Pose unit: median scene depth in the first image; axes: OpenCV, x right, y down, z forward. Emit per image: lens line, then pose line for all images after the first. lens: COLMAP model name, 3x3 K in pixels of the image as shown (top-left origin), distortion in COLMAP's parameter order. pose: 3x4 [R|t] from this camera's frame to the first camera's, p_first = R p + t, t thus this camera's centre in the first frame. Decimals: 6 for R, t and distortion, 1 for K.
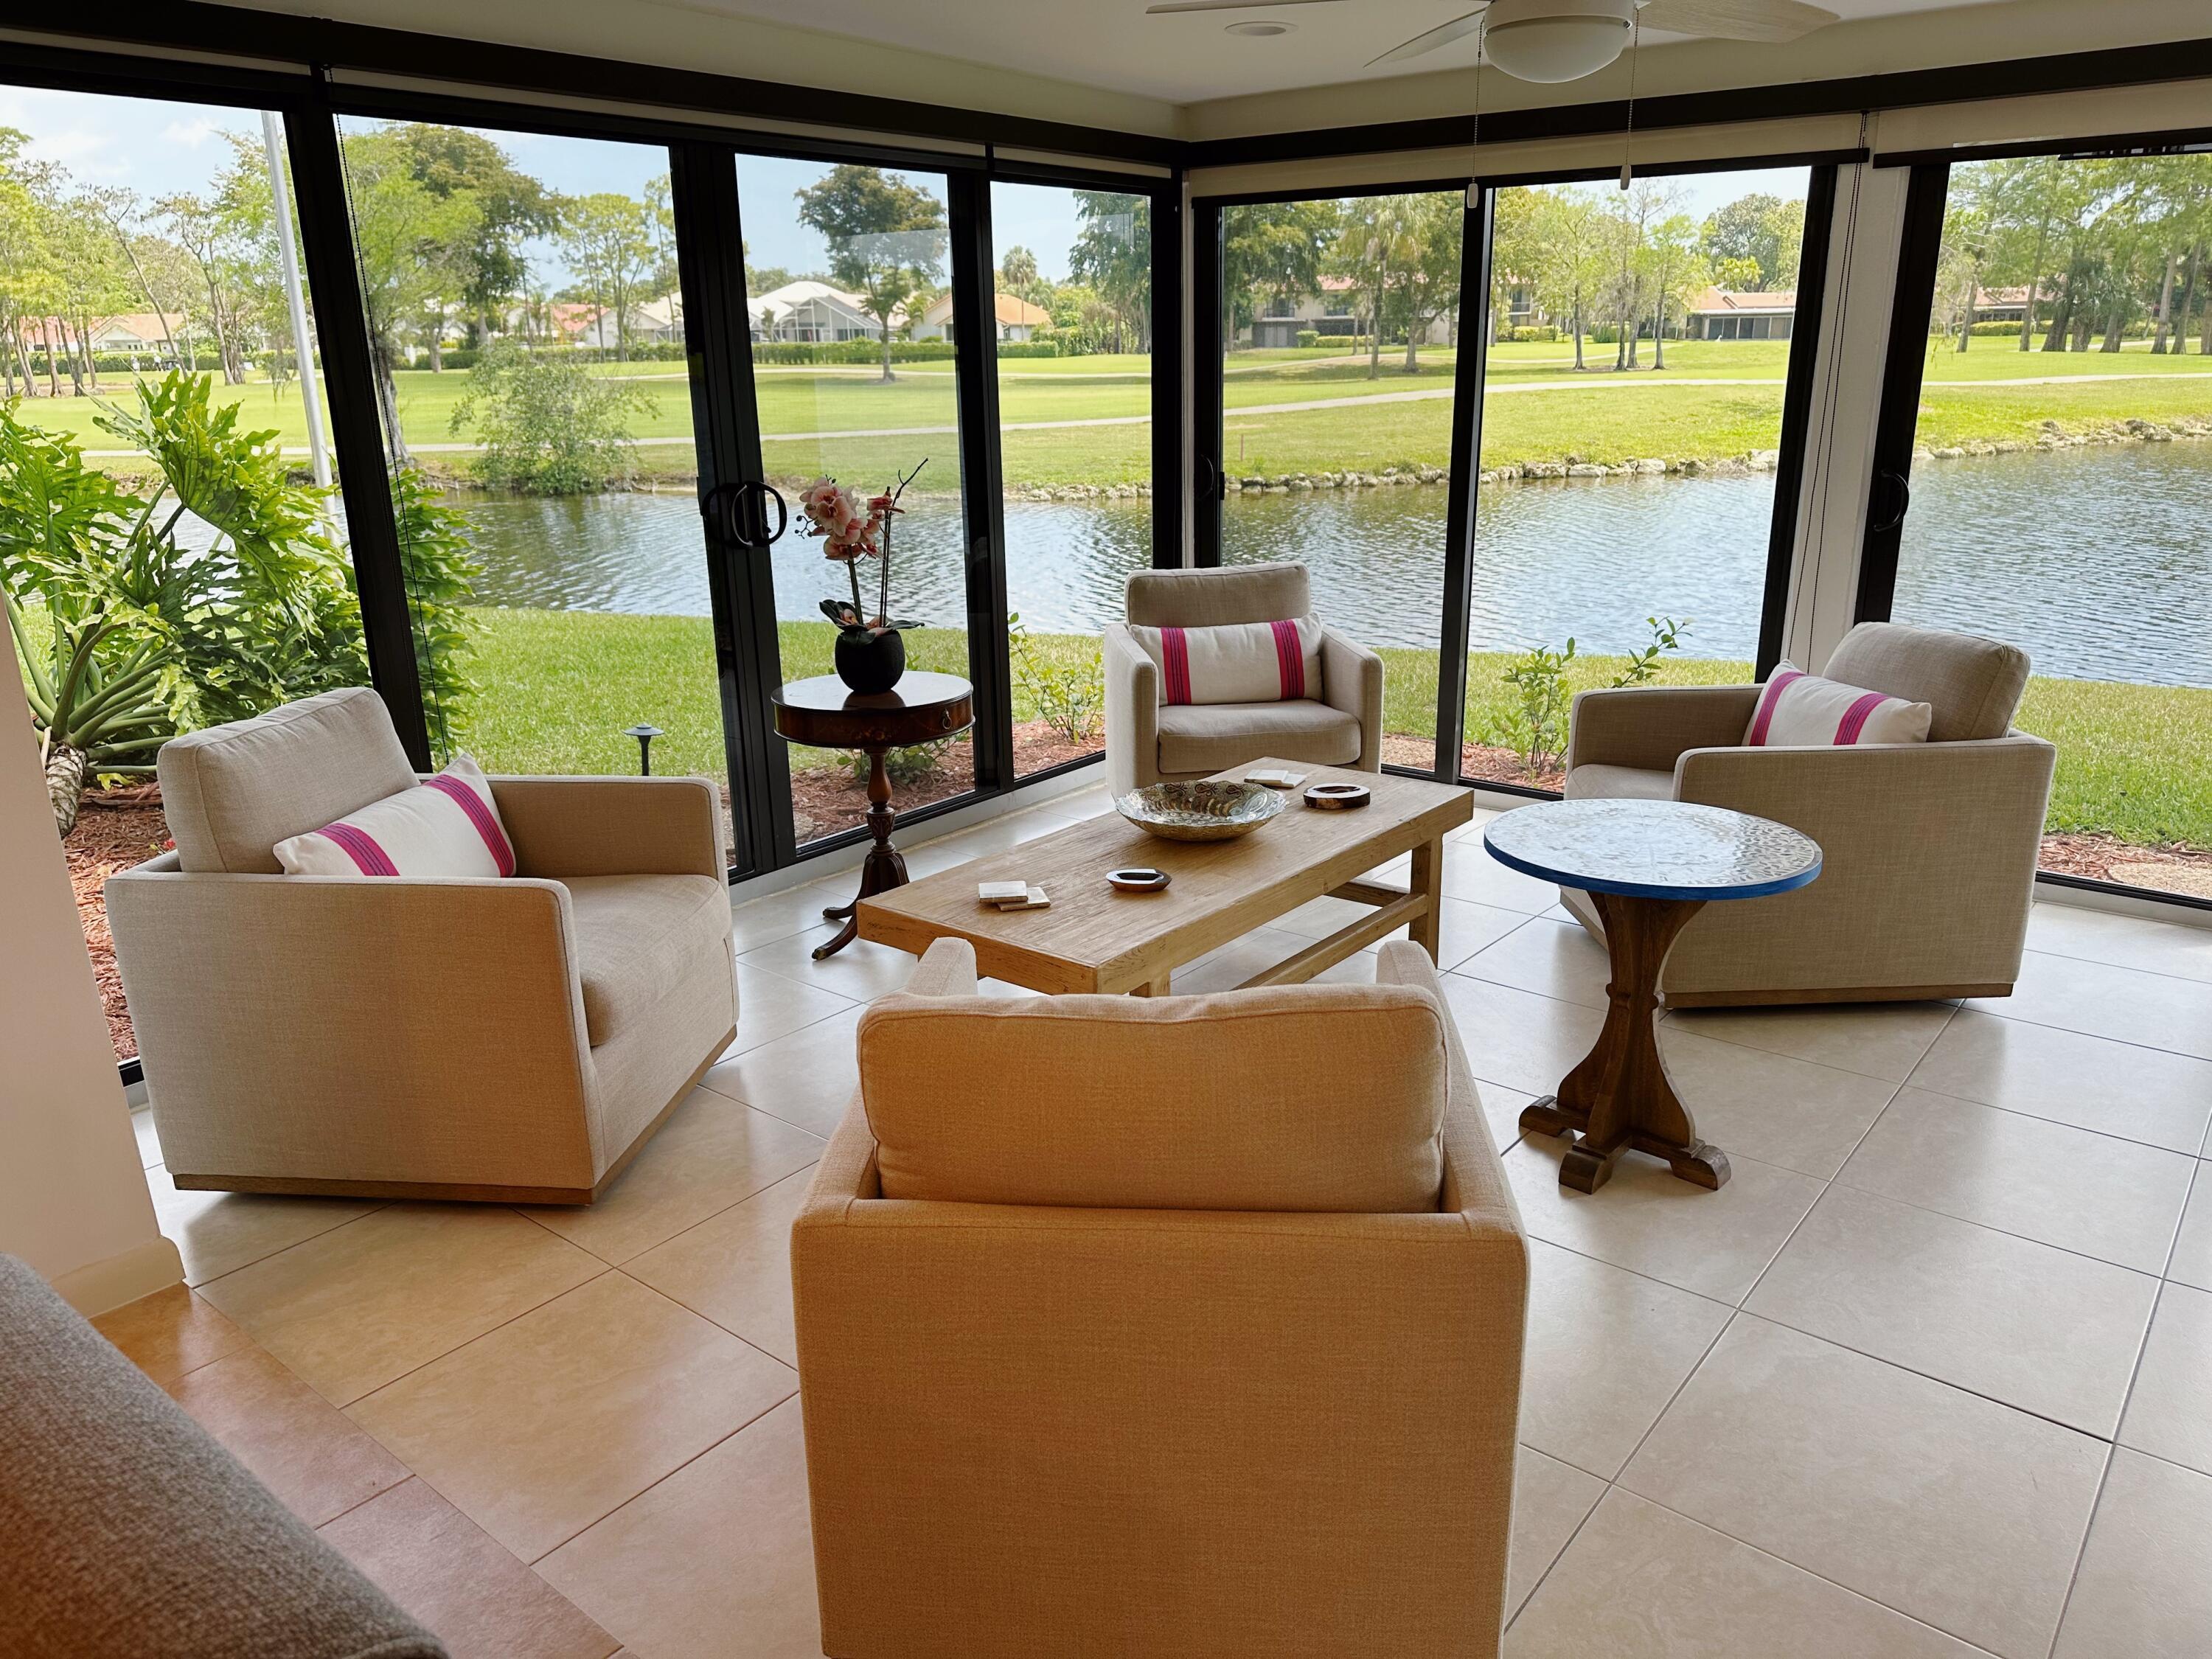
lens RADIAL K [[1577.6, 0, 1125.5], [0, 1577.6, 815.1], [0, 0, 1]] dist [0.048601, -0.043794]
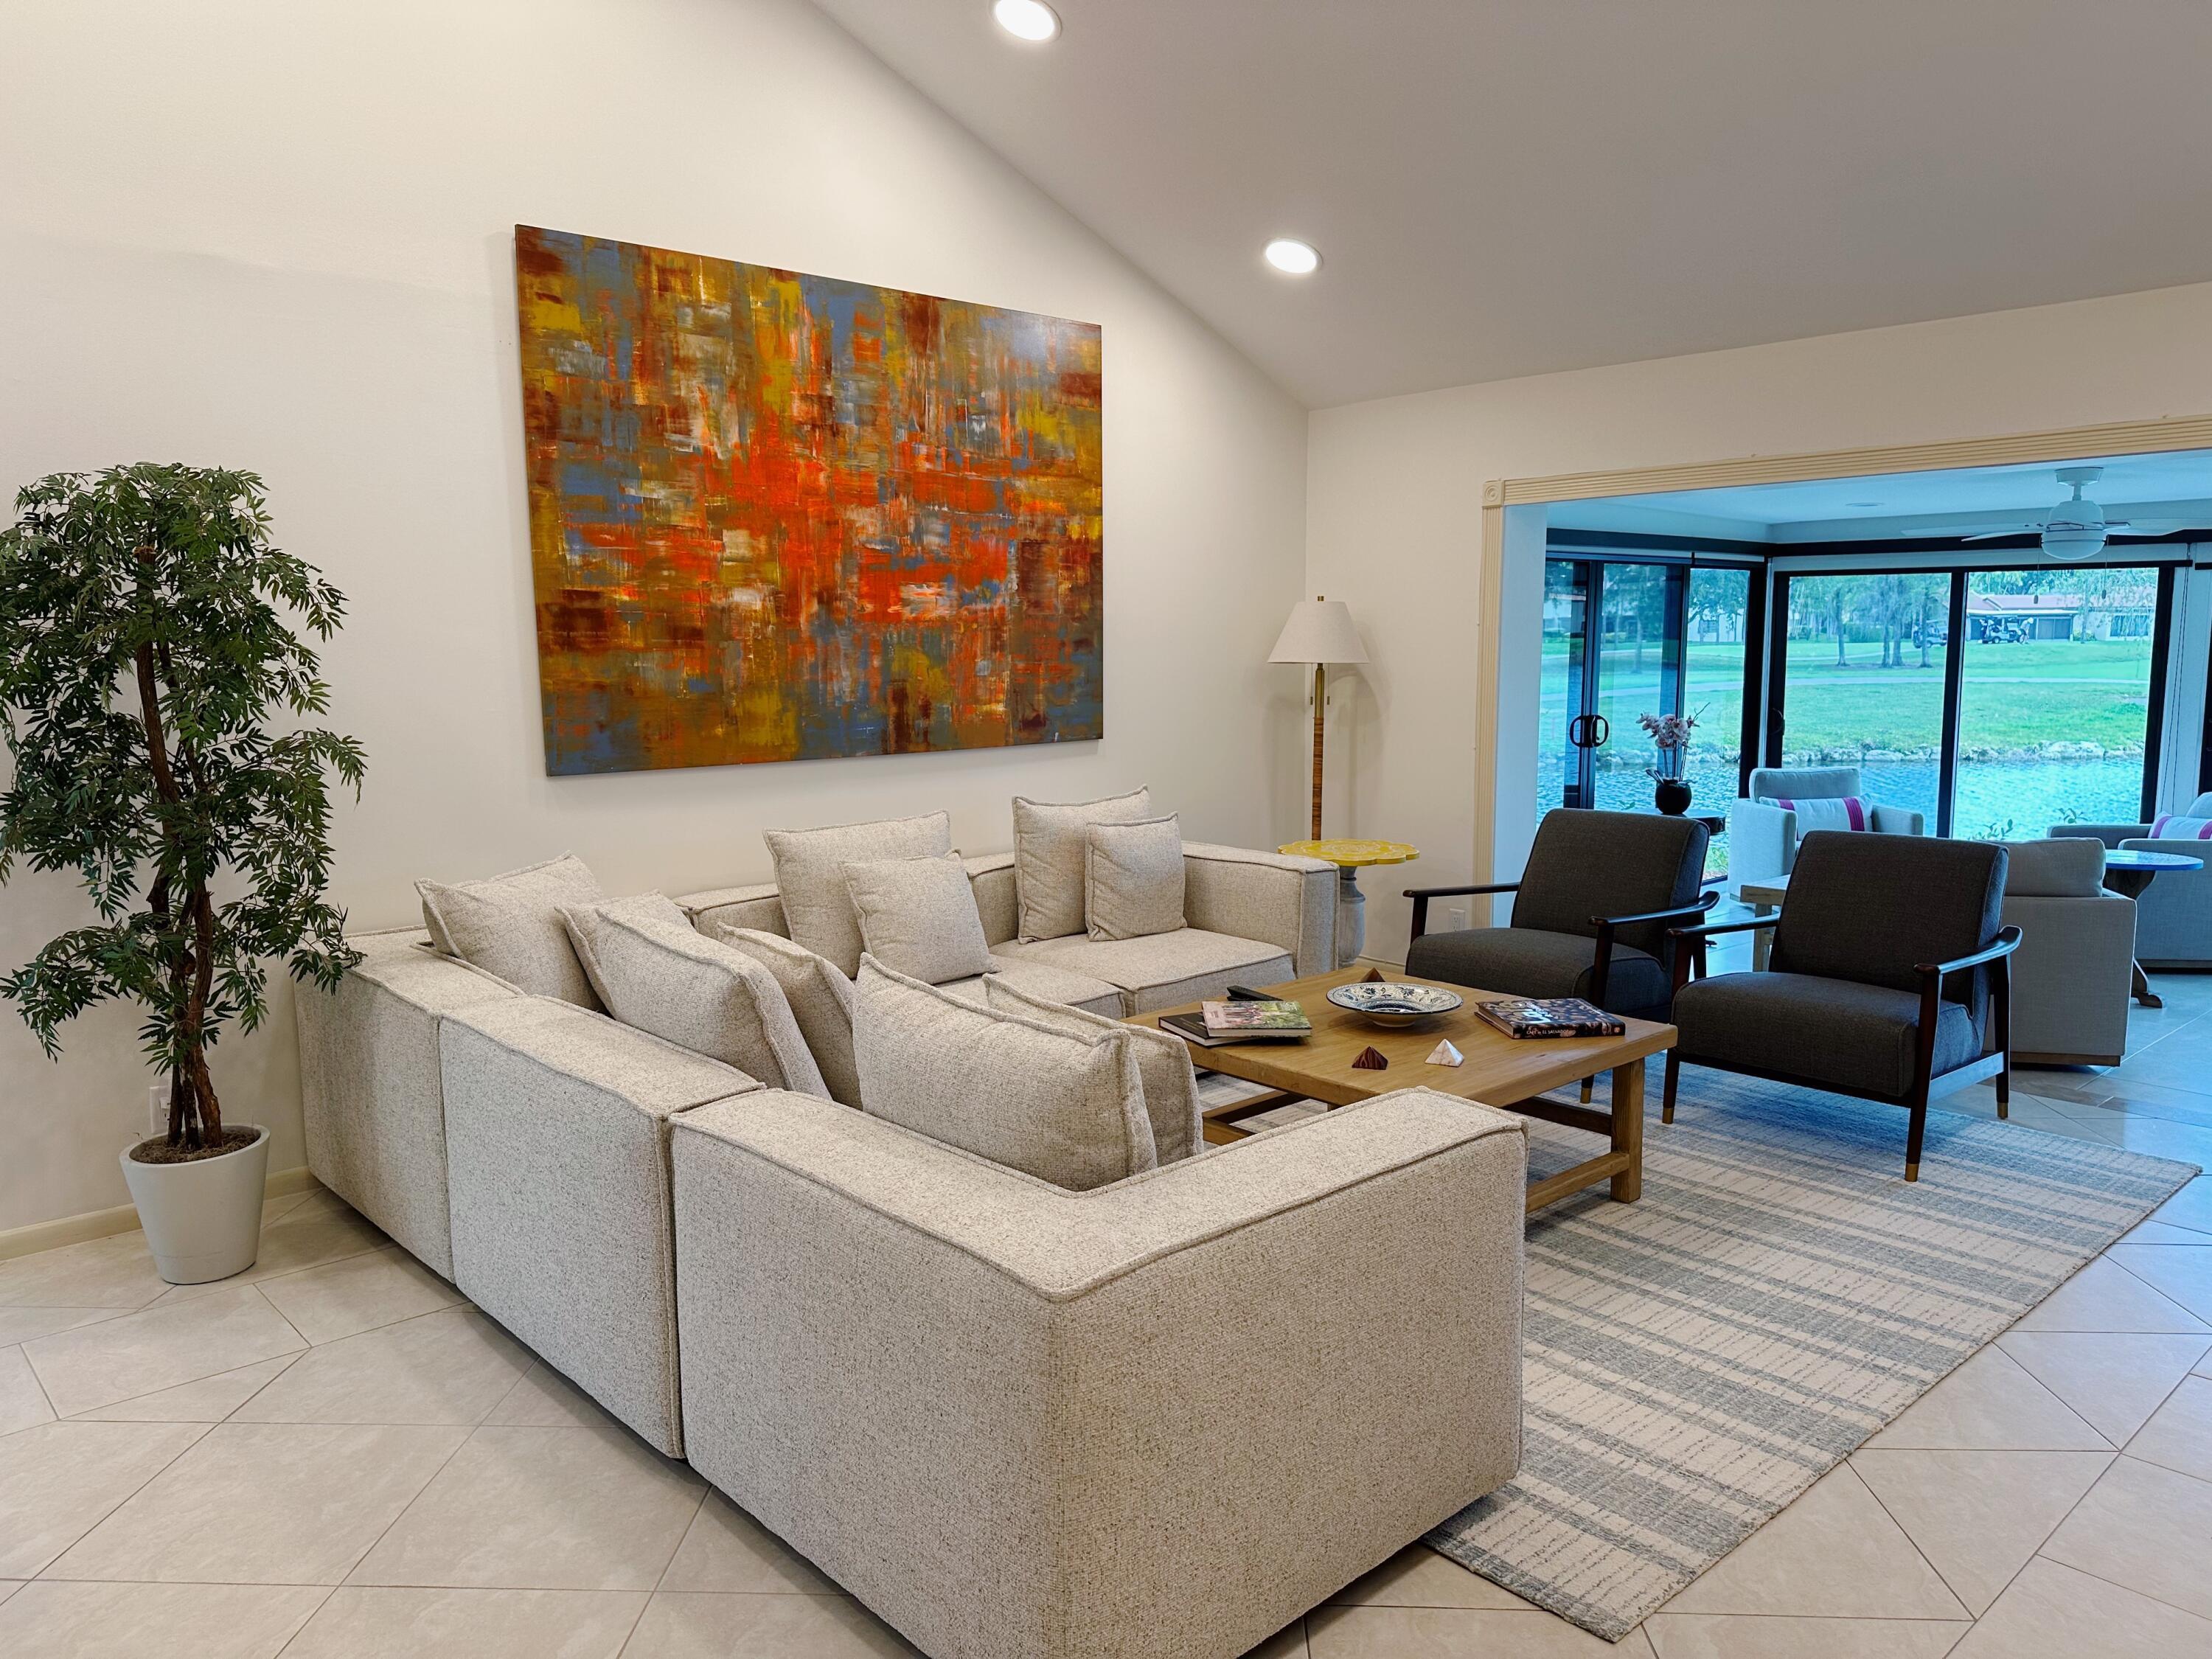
lens RADIAL K [[1577.6, 0, 1114.7], [0, 1577.6, 850.7], [0, 0, 1]] dist [0.048601, -0.043794]
pose [[0.989065, 0.027755, -0.144845, -0.095836], [-0.049719, 0.987389, -0.150301, 0.051723], [0.138847, 0.155859, 0.977972, -0.183046]]
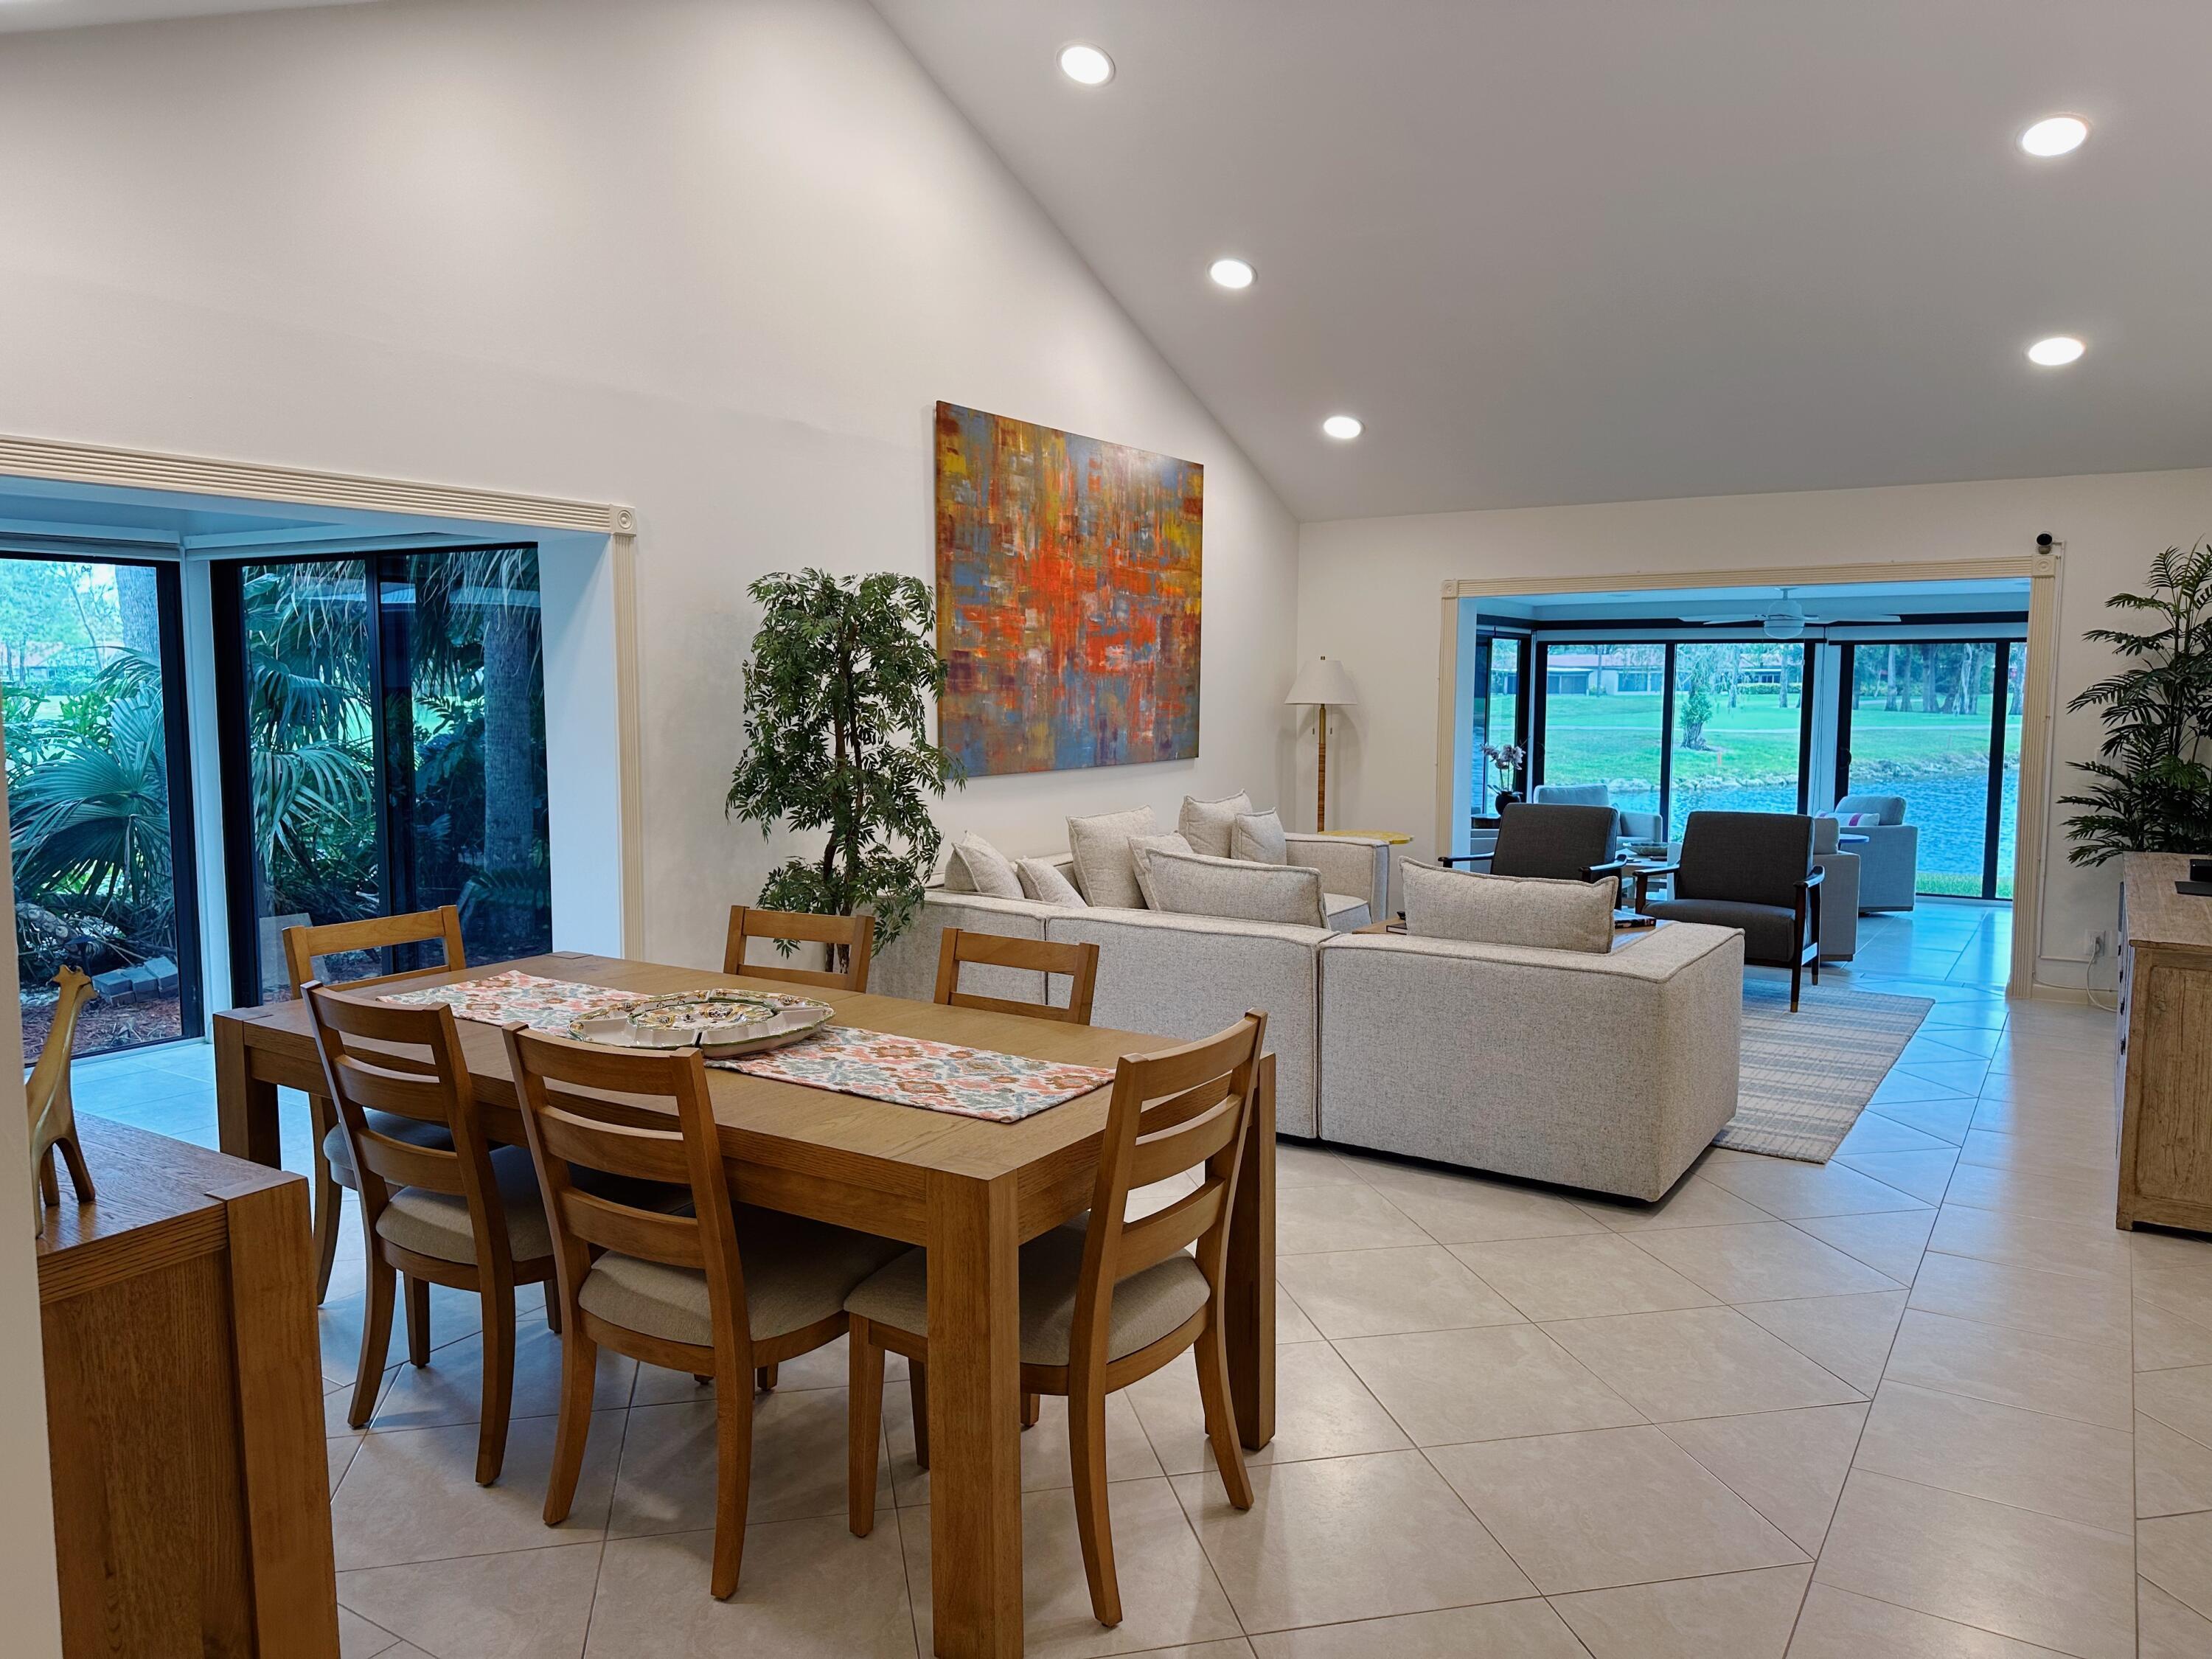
lens RADIAL K [[1577.6, 0, 1098.8], [0, 1577.6, 841.7], [0, 0, 1]] dist [0.048601, -0.043794]
pose [[0.995039, 0.007056, 0.099235, -0.193069], [0.011902, 0.981875, -0.189155, 0.080597], [-0.098771, 0.189398, 0.976920, -0.275800]]
